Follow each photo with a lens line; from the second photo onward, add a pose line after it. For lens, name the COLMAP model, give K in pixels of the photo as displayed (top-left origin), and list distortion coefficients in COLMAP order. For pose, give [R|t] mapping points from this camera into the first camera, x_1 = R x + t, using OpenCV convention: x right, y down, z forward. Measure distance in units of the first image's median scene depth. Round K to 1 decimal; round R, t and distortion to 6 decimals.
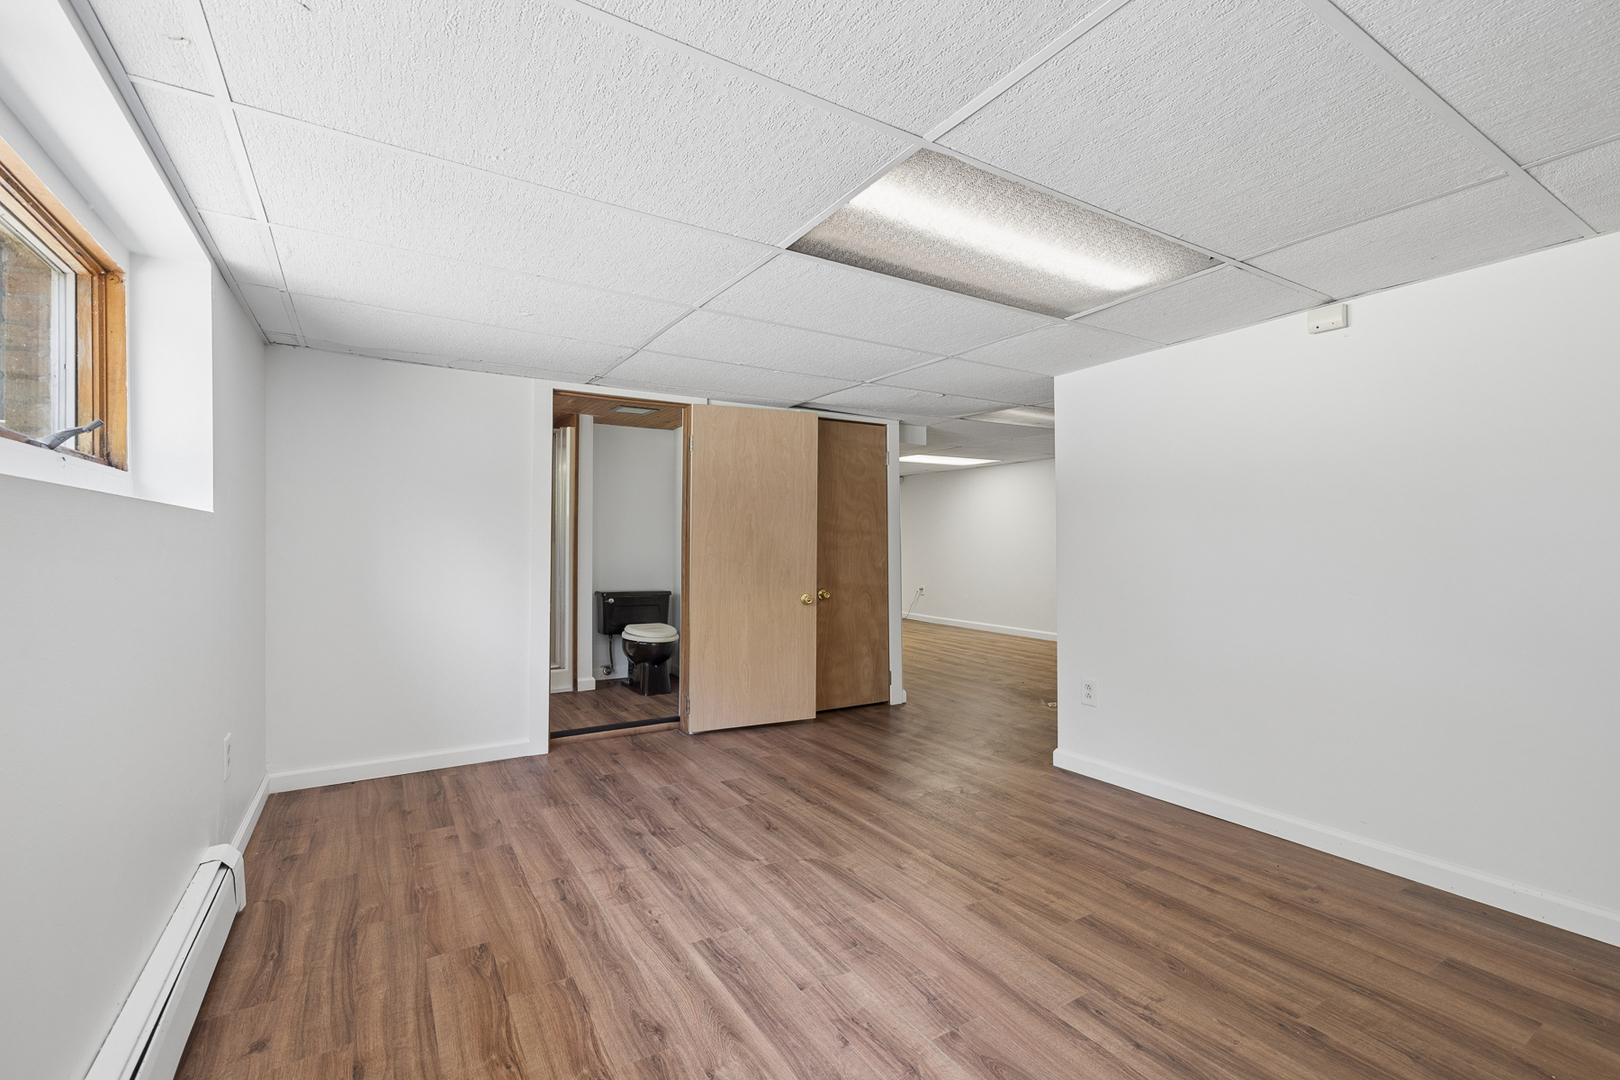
lens RADIAL K [[691.8, 0, 807.7], [0, 691.8, 541.4], [0, 0, 1]] dist [0.002127, 0.000038]
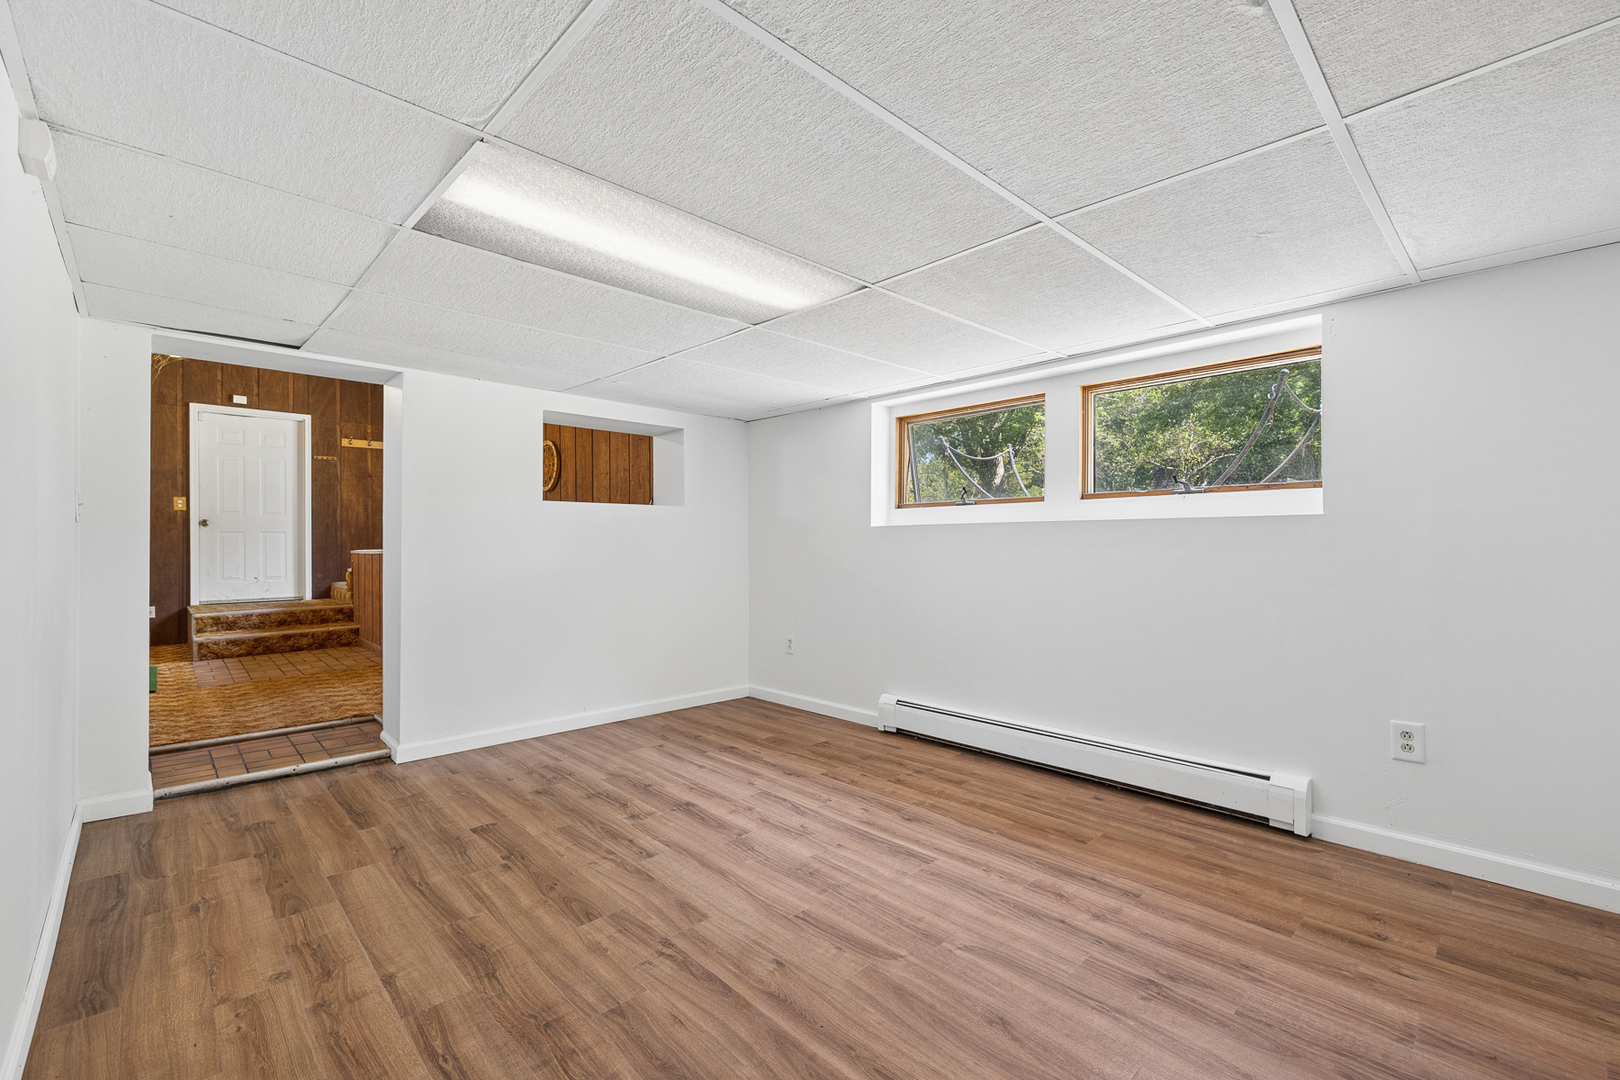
lens RADIAL K [[691.8, 0, 808.0], [0, 691.8, 541.8], [0, 0, 1]] dist [0.002127, 0.000038]
pose [[-0.978249, 0.001638, -0.207427, 0.299385], [0.001750, 0.999998, -0.000354, 0.005404], [0.207426, -0.000709, -0.978250, 2.024969]]
